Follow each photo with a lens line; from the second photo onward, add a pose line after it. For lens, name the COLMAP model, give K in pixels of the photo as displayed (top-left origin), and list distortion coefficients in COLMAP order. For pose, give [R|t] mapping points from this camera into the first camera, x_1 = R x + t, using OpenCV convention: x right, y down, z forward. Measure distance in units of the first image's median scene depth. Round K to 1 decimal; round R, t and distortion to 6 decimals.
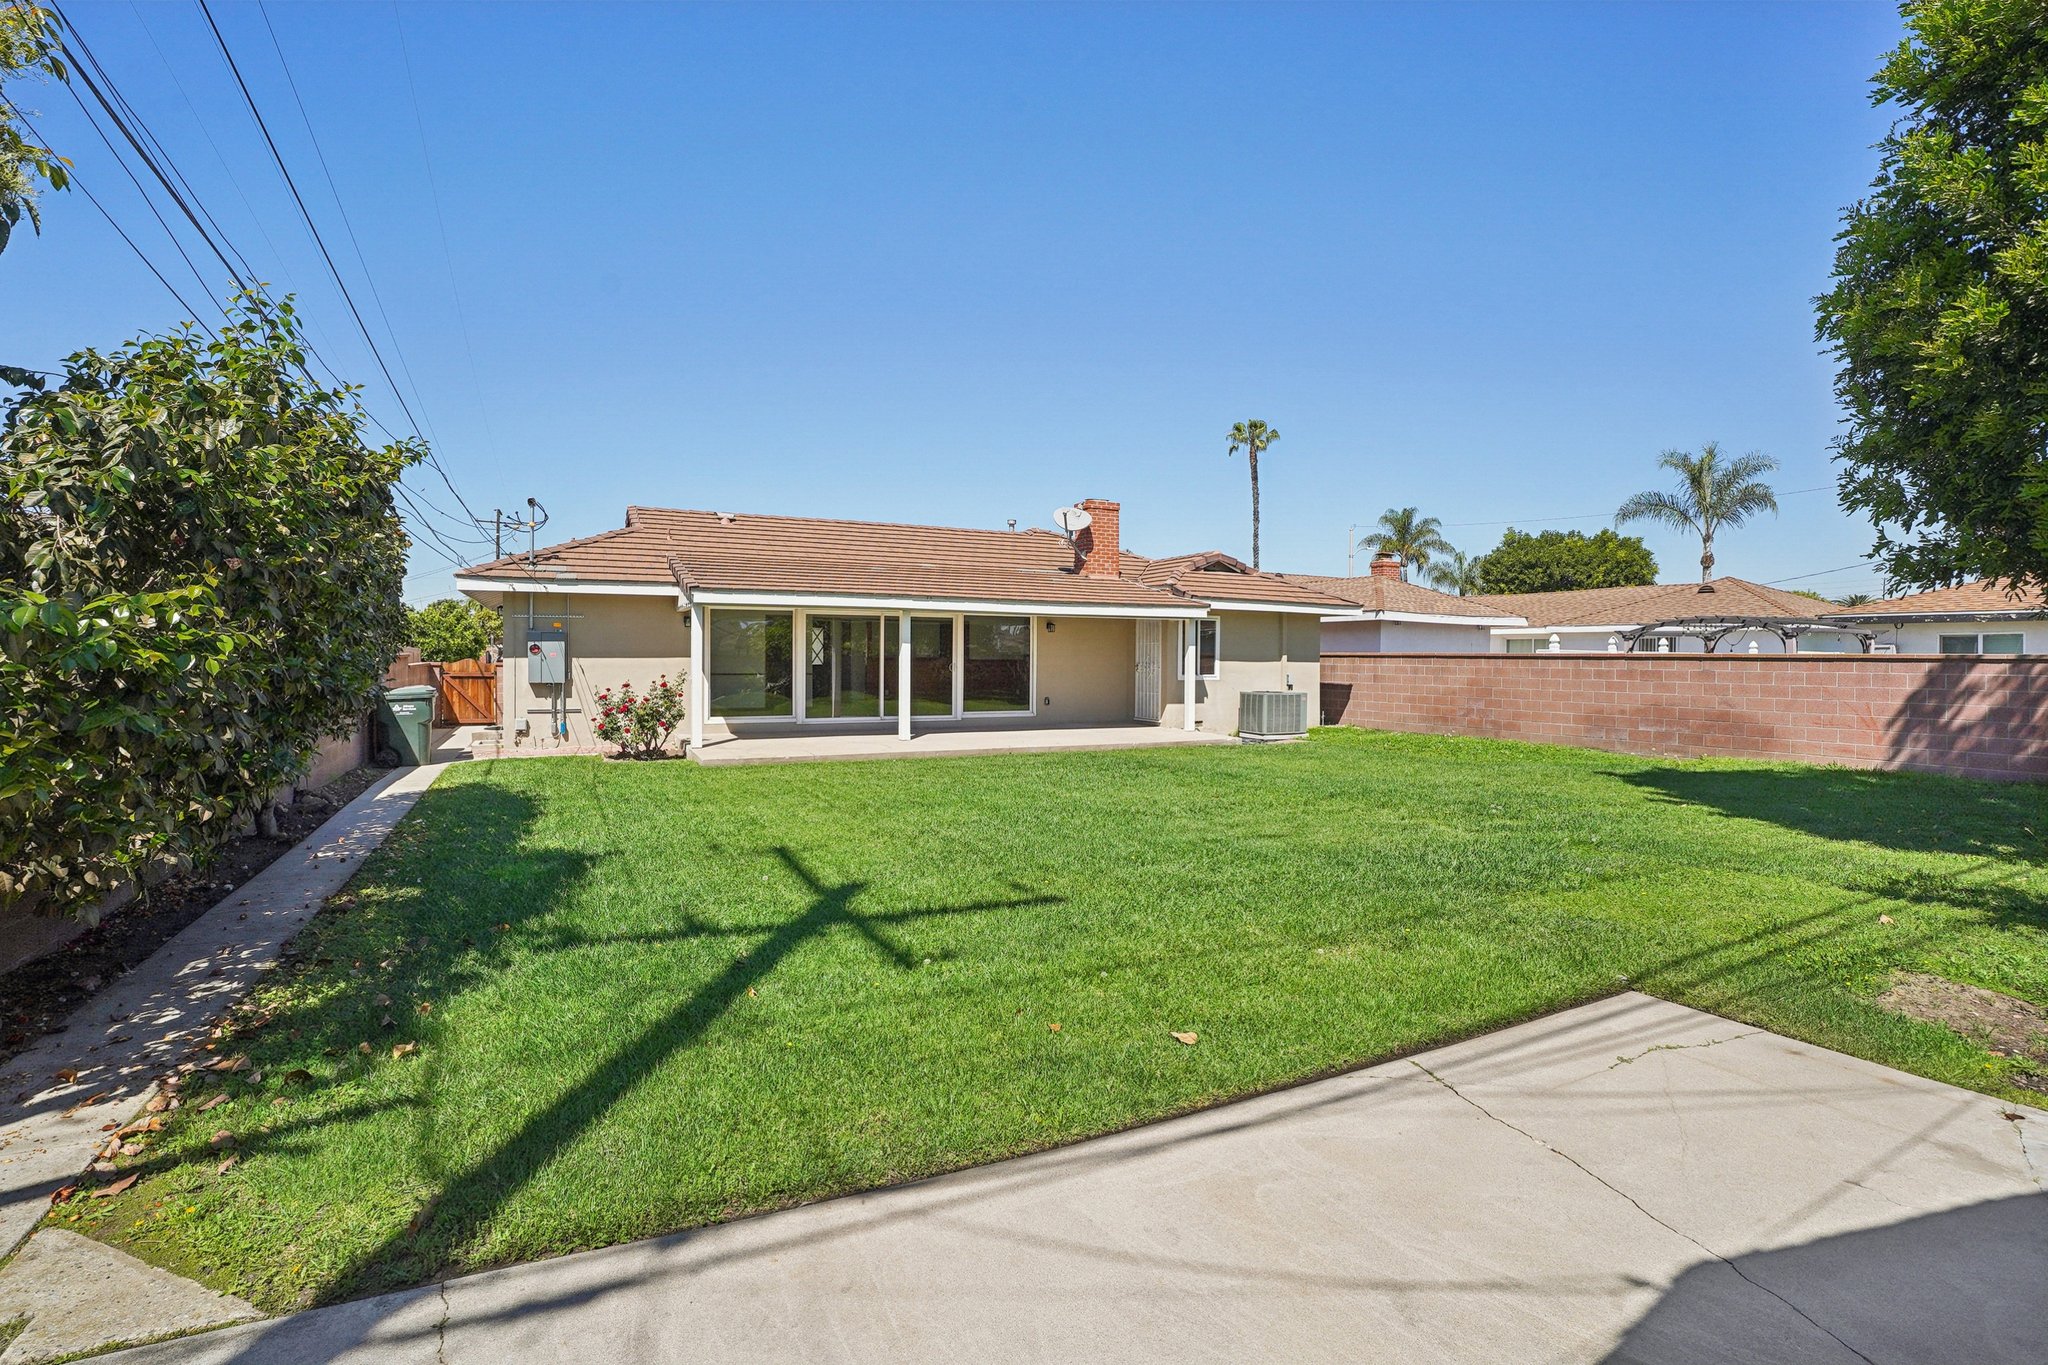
lens RADIAL K [[957.5, 0, 1021.6], [0, 957.5, 666.9], [0, 0, 1]] dist [-0.038490, 0.001203]
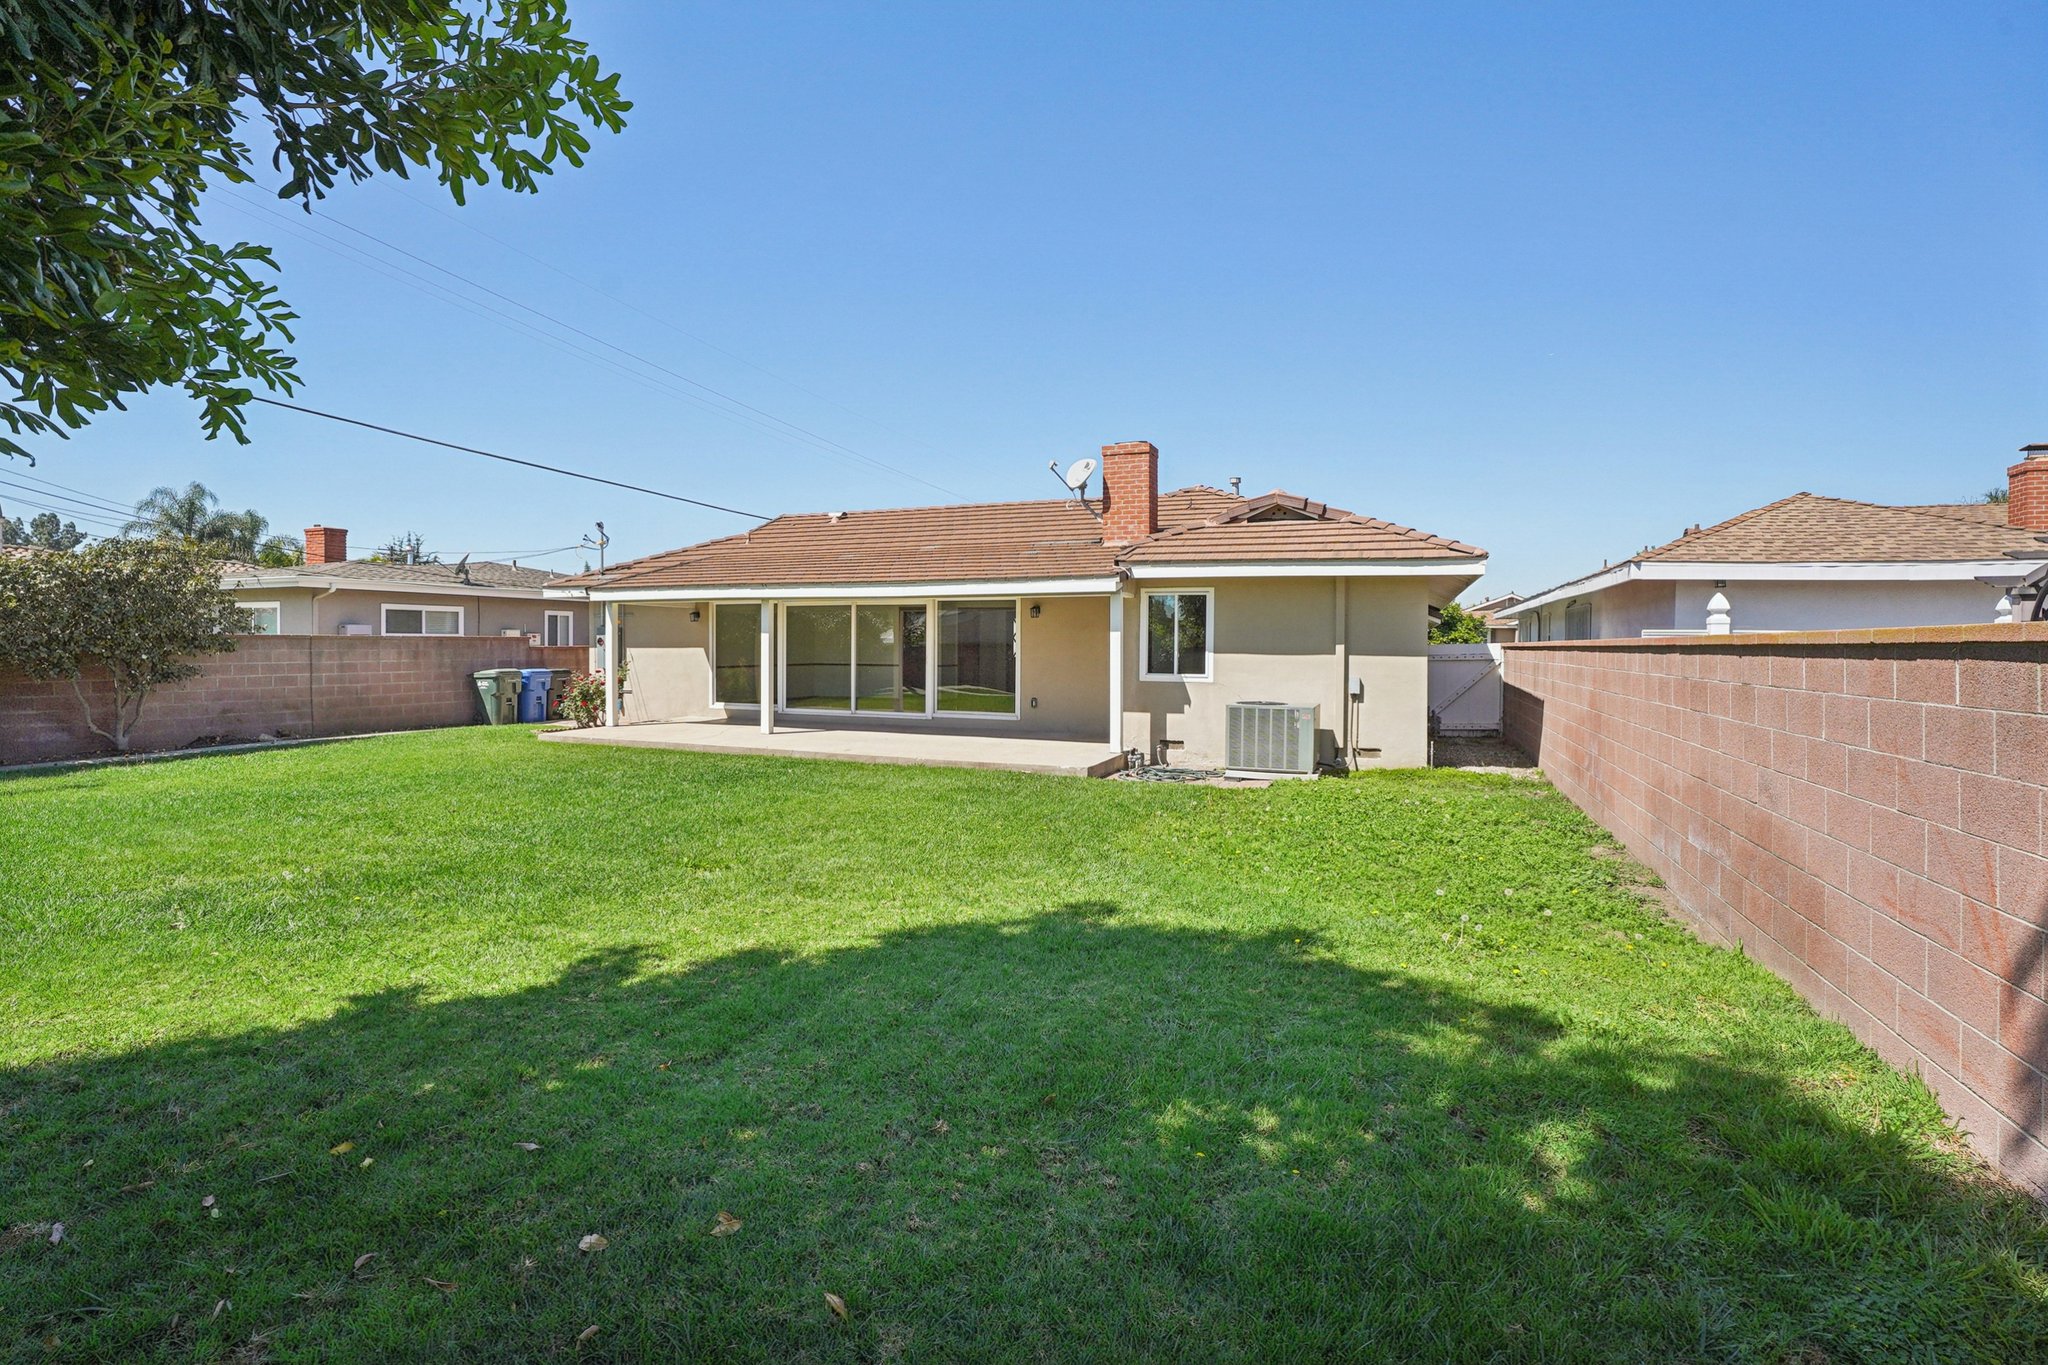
lens RADIAL K [[957.5, 0, 1017.3], [0, 957.5, 677.7], [0, 0, 1]] dist [-0.038490, 0.001203]
pose [[0.667369, 0.022145, -0.744398, 0.673399], [-0.010881, 0.999741, 0.019987, -0.001268], [0.744648, -0.005239, 0.667437, 0.482101]]
